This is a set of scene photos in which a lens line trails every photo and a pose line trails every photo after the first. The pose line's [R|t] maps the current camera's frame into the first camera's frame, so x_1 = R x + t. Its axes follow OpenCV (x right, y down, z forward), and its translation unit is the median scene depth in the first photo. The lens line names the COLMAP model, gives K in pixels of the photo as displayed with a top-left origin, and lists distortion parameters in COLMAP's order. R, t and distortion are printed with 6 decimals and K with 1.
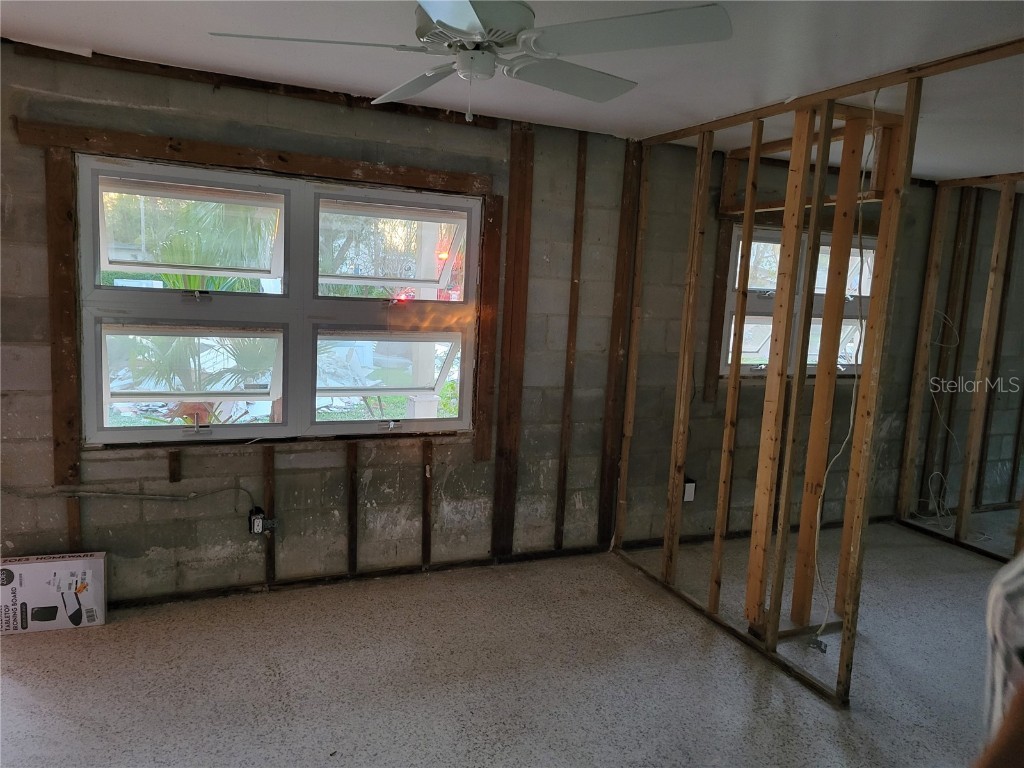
lens RADIAL K [[767.5, 0, 516.7], [0, 767.5, 389.1], [0, 0, 1]] dist [0.068025, -0.048456]
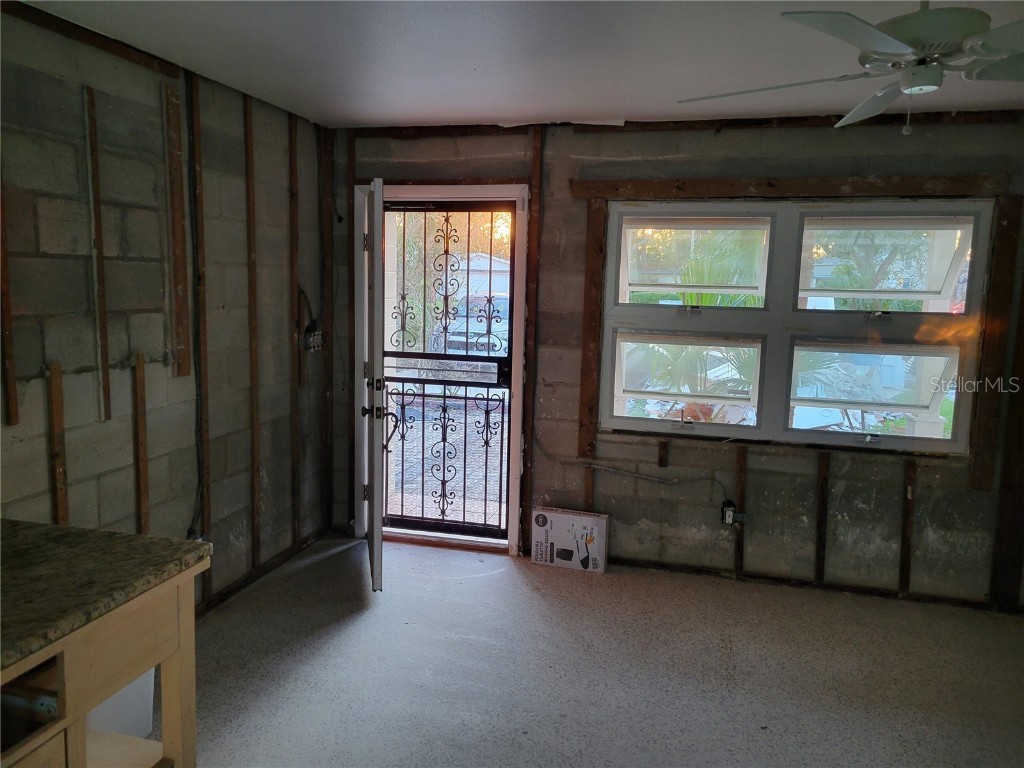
lens RADIAL K [[767.5, 0, 508.0], [0, 767.5, 377.4], [0, 0, 1]] dist [0.068025, -0.048456]
pose [[0.777264, 0.046942, -0.627421, 0.106846], [-0.071625, 0.997332, -0.014113, 0.016451], [0.625085, 0.055909, 0.778552, -0.069582]]
